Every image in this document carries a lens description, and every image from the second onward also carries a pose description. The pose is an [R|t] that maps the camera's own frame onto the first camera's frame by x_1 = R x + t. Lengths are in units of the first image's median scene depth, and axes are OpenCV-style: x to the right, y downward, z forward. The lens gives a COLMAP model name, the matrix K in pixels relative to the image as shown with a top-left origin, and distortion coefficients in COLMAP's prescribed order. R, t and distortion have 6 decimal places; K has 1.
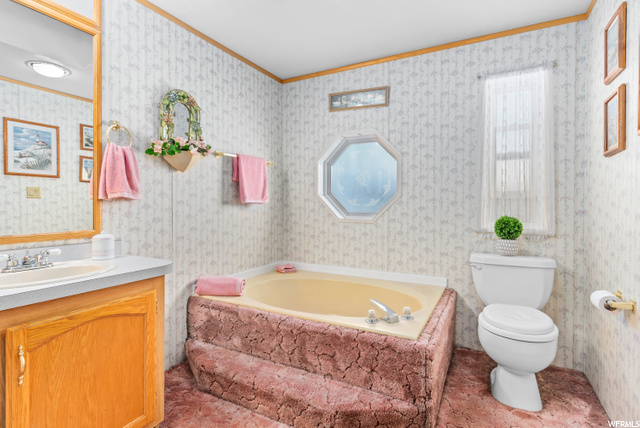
lens RADIAL K [[307.1, 0, 320.8], [0, 307.1, 206.8], [0, 0, 1]] dist [-0.000501, 0.000029]
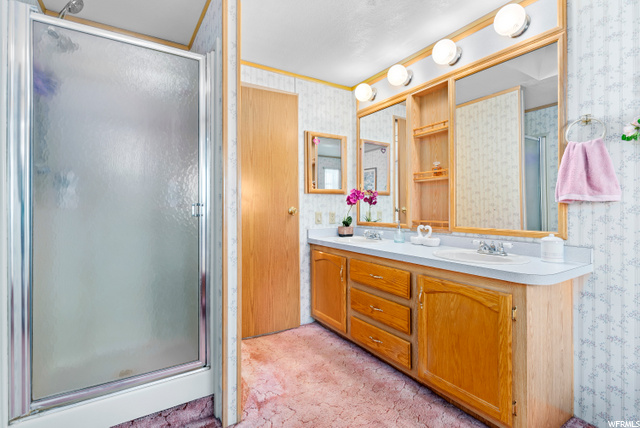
lens RADIAL K [[307.1, 0, 320.8], [0, 307.1, 206.8], [0, 0, 1]] dist [-0.000501, 0.000029]
pose [[-0.468875, -0.004858, -0.883251, 0.592185], [-0.009515, 0.999955, -0.000449, -0.002134], [0.883213, 0.008193, -0.468900, 0.895847]]
